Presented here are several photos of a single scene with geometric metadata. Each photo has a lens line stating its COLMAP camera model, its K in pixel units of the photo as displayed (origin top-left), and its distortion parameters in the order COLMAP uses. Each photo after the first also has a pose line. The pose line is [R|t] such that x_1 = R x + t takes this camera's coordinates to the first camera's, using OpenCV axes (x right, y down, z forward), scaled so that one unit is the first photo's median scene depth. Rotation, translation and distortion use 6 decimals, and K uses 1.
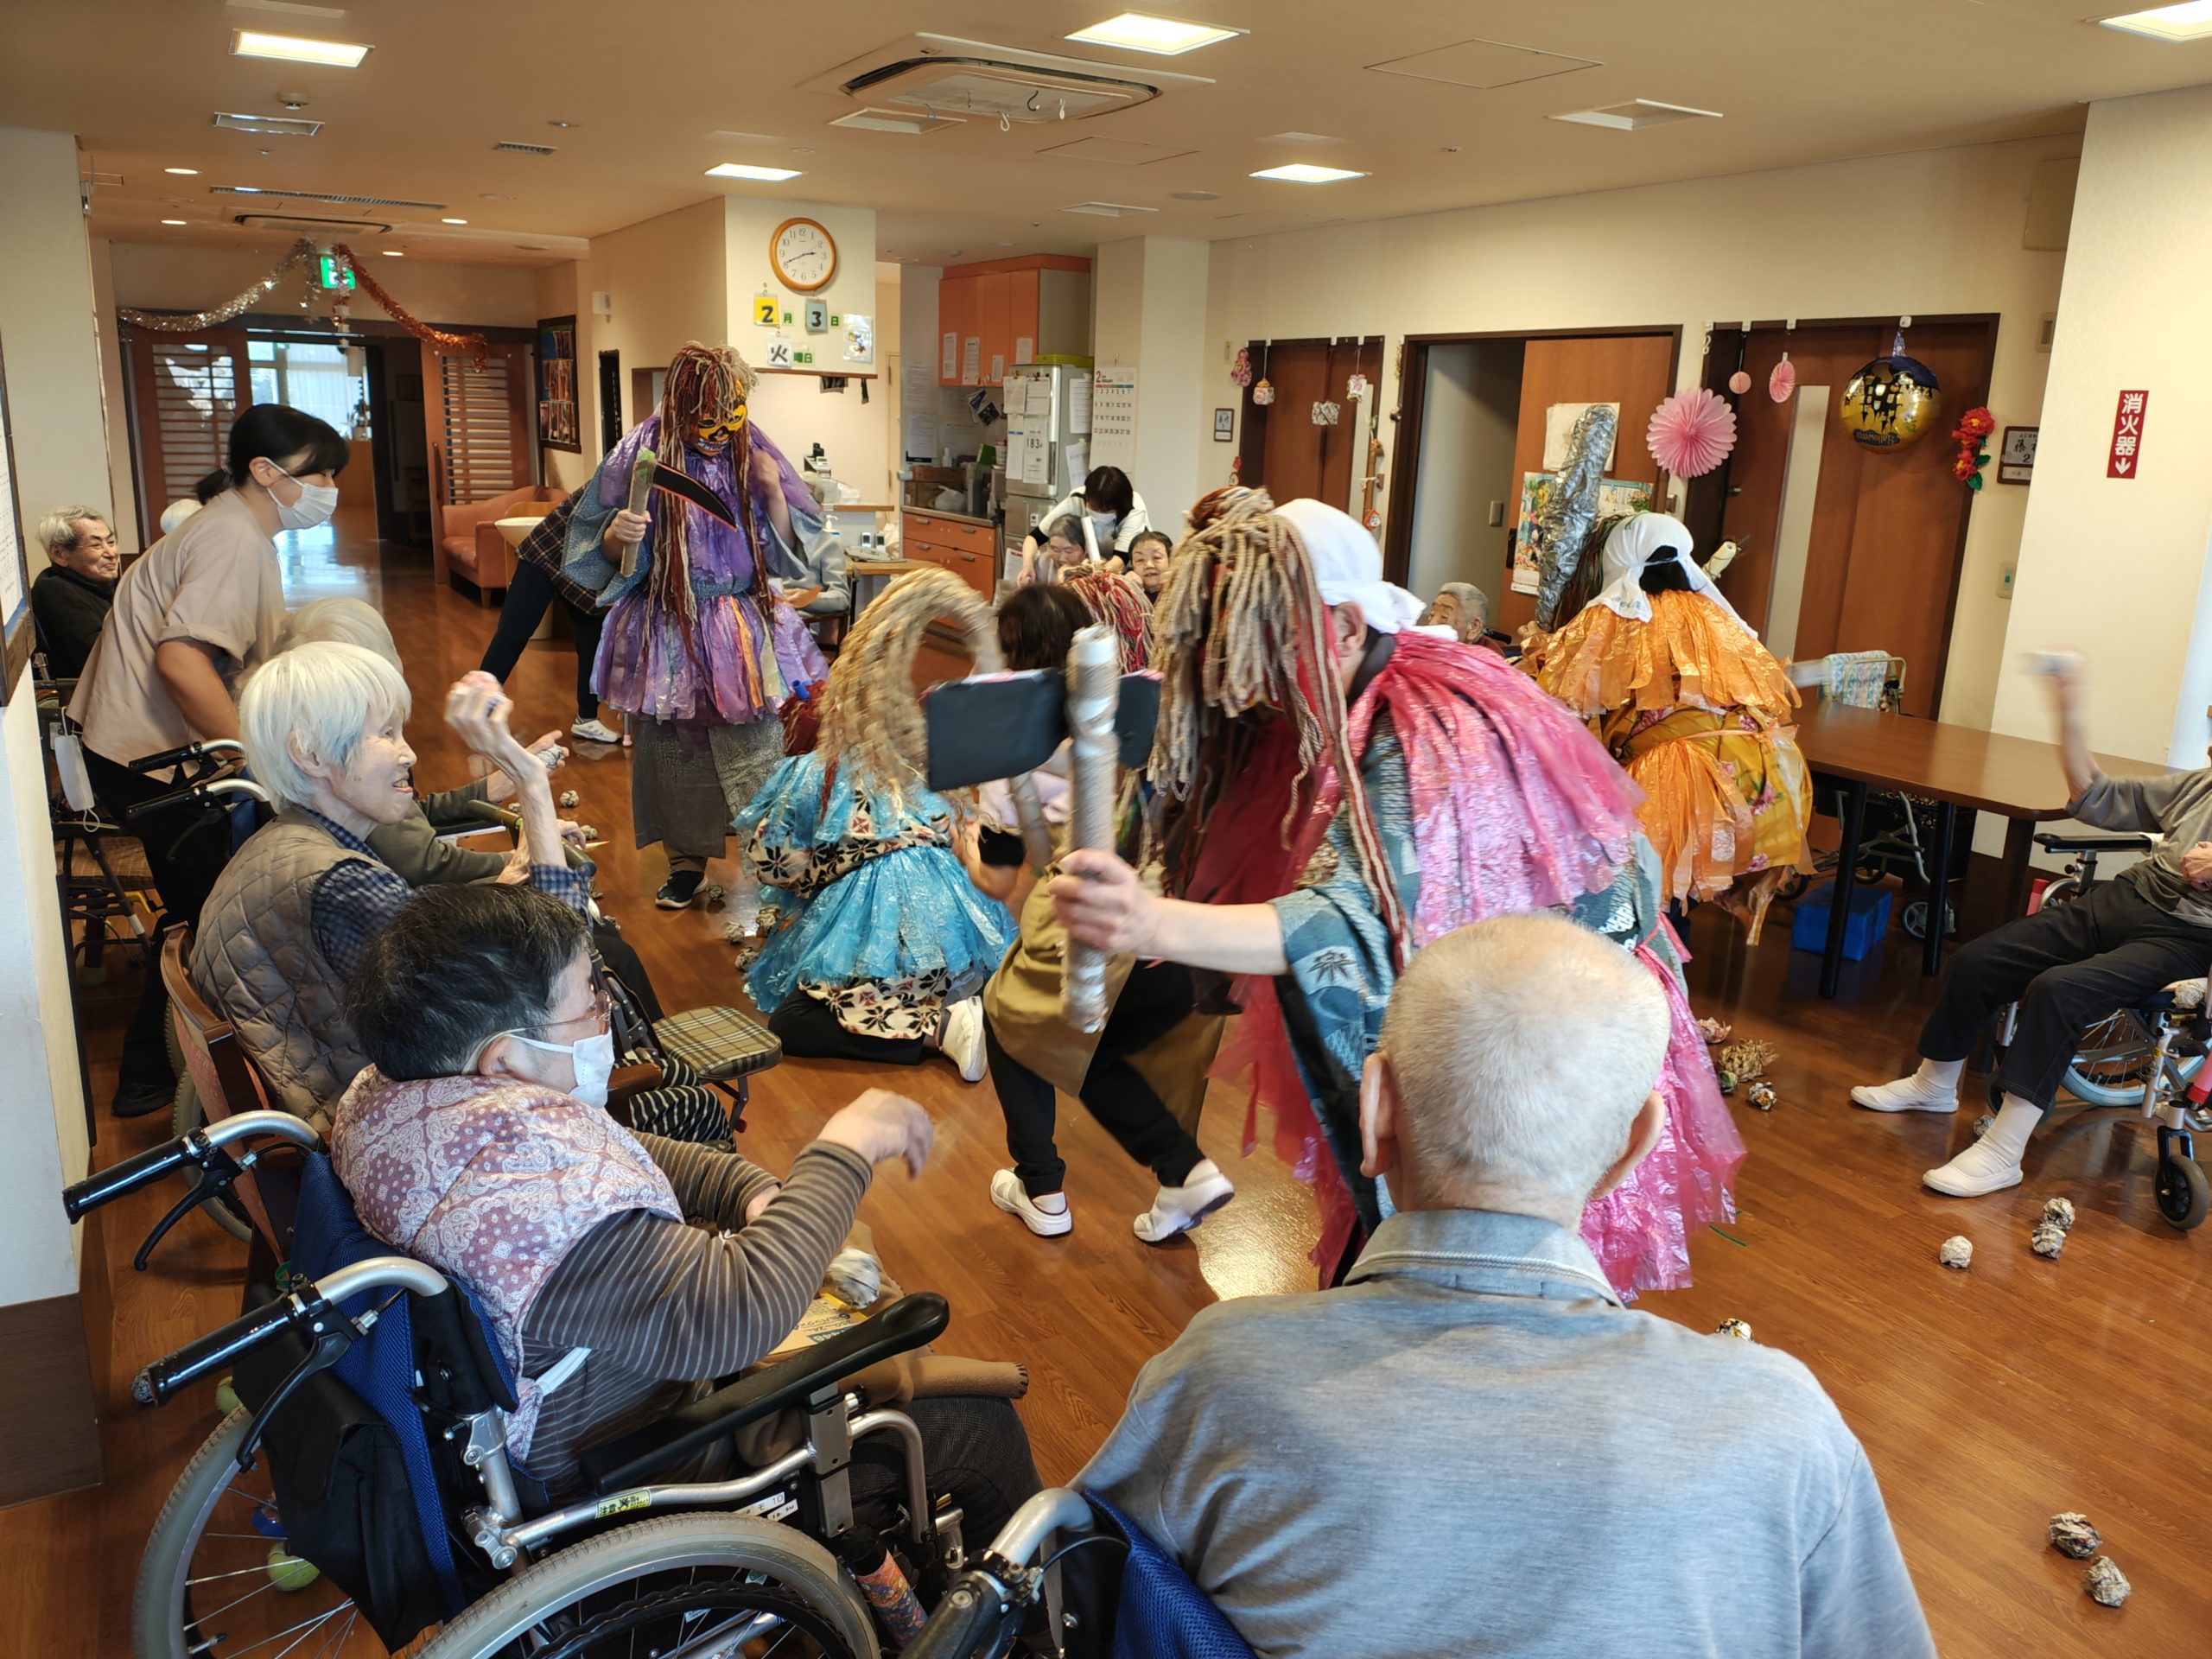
lens RADIAL K [[1635.3, 0, 1169.5], [0, 1635.3, 826.9], [0, 0, 1]] dist [0.093369, -0.134054]
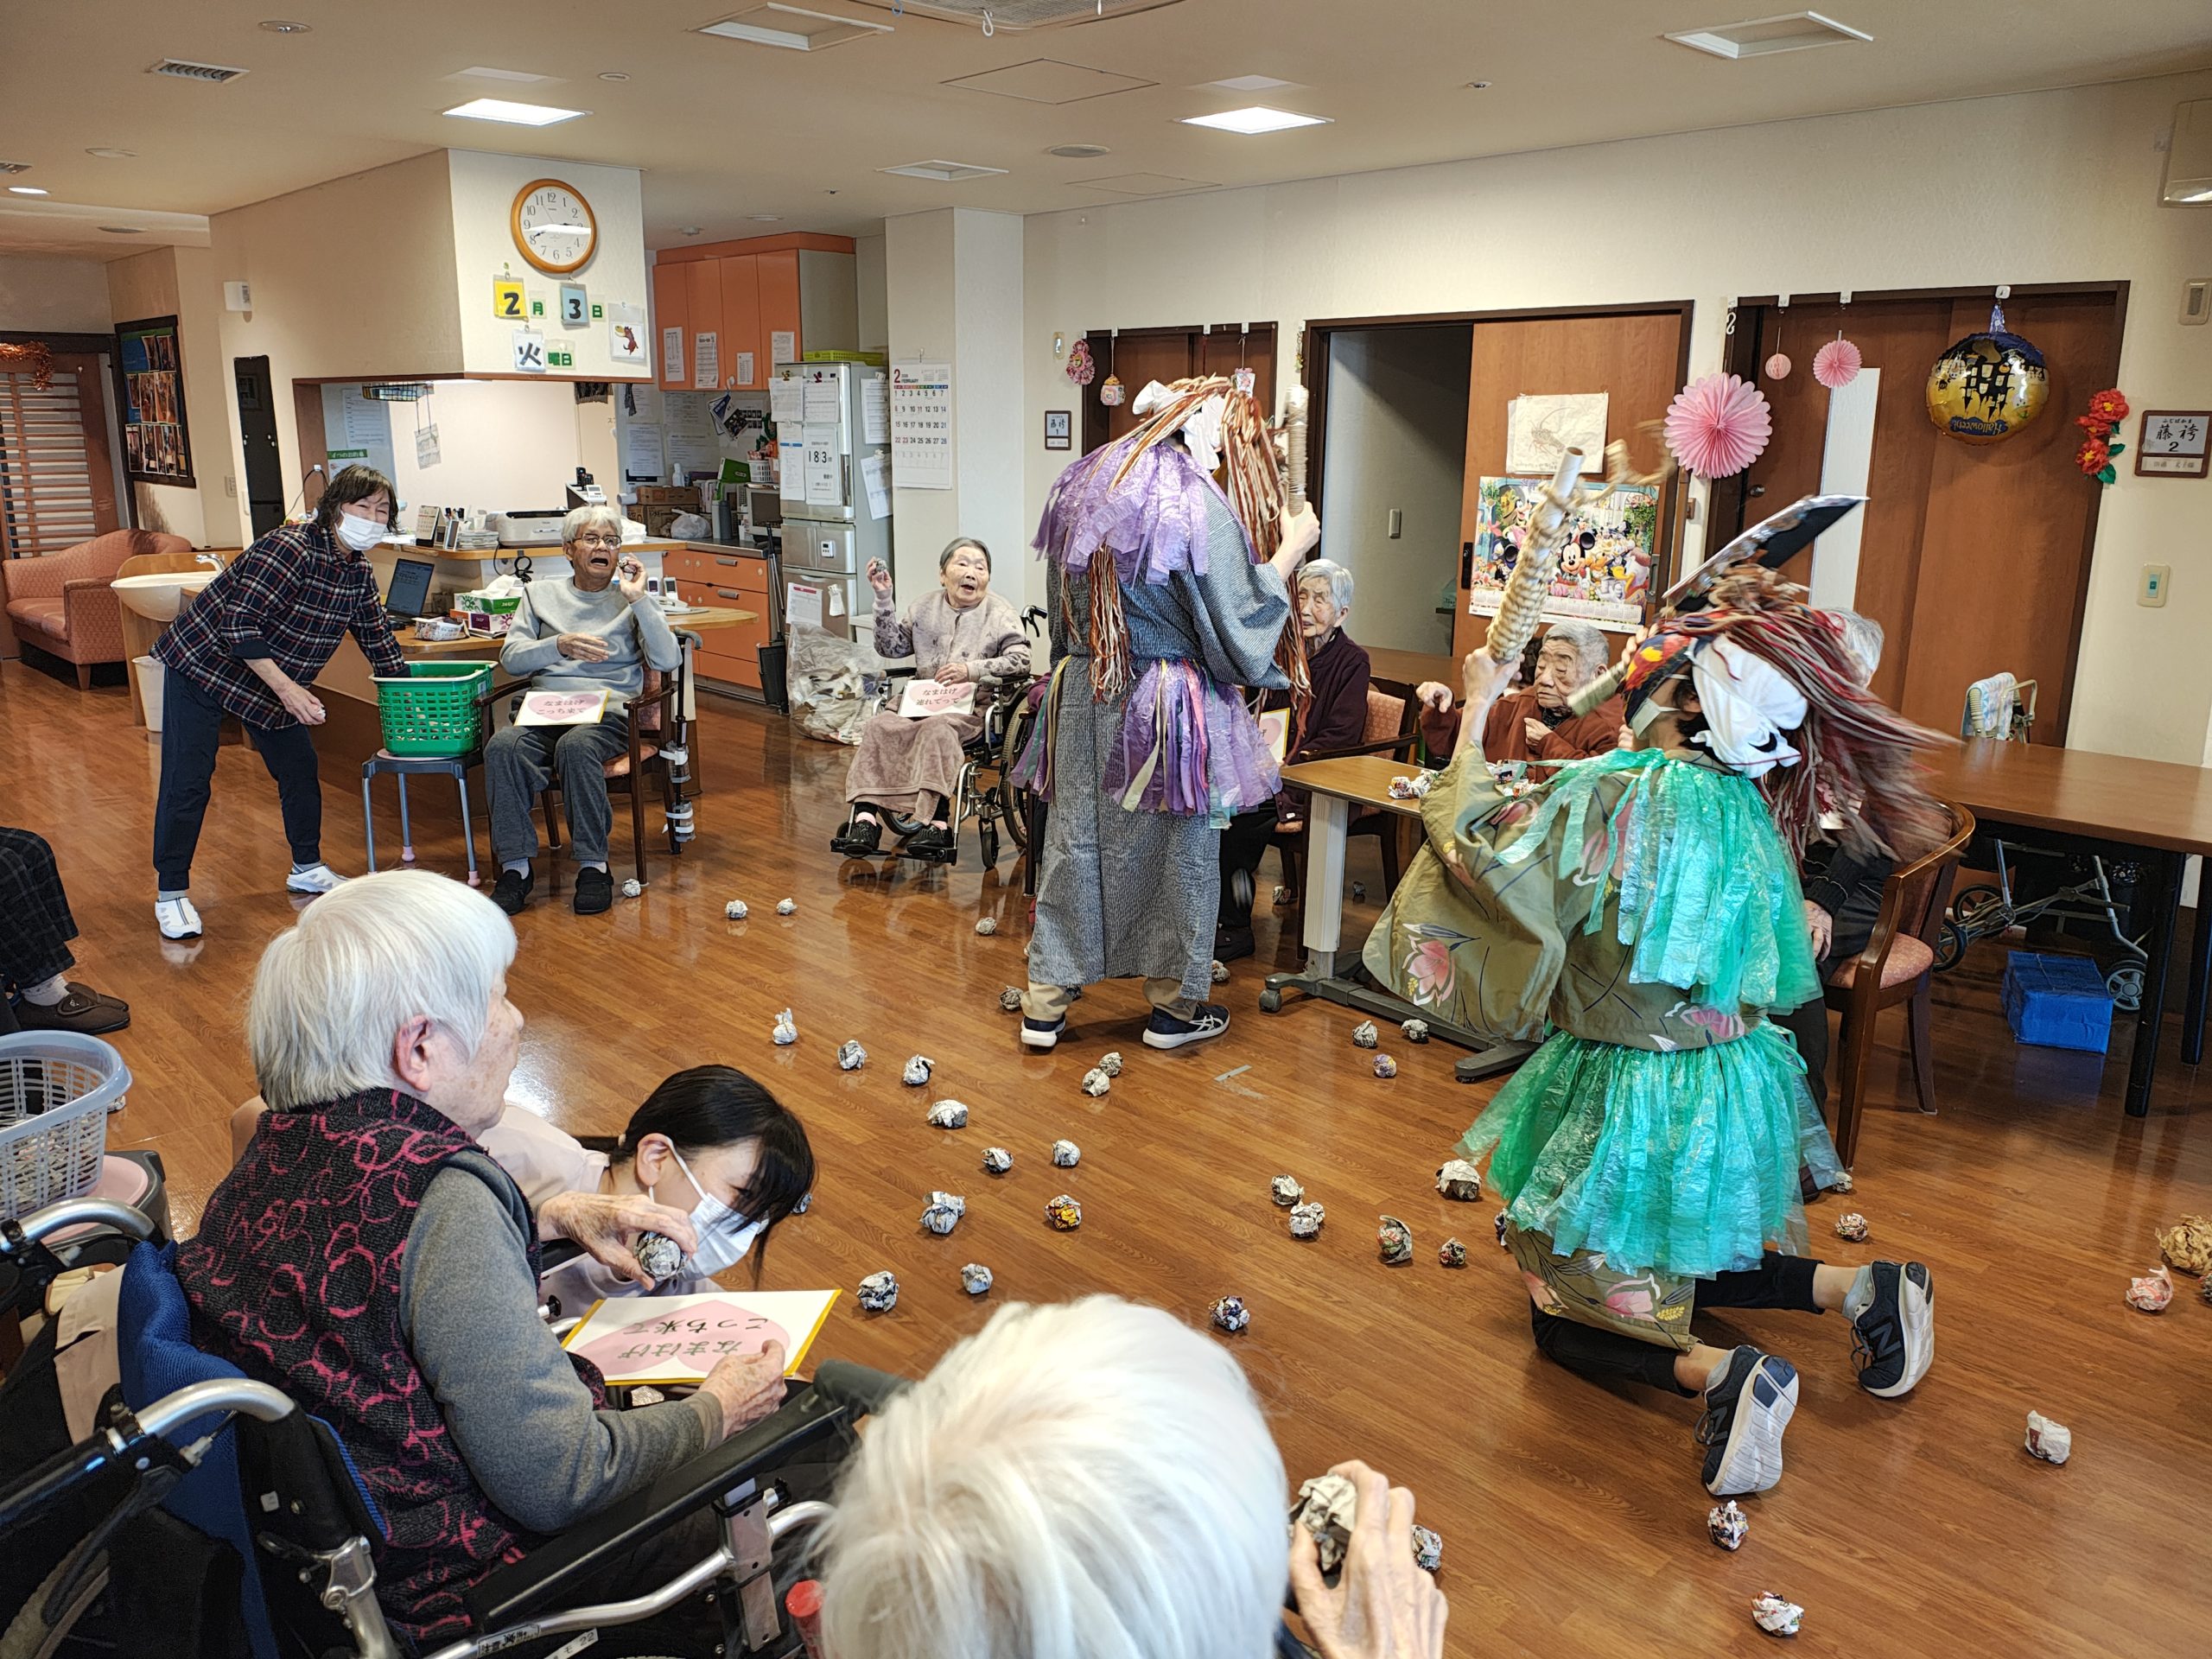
lens RADIAL K [[1635.3, 0, 1169.5], [0, 1635.3, 826.9], [0, 0, 1]] dist [0.093369, -0.134054]
pose [[0.972438, -0.081667, 0.218390, -0.131615], [0.081189, 0.996636, 0.011176, -0.050532], [-0.218568, 0.006863, 0.975798, 0.178964]]
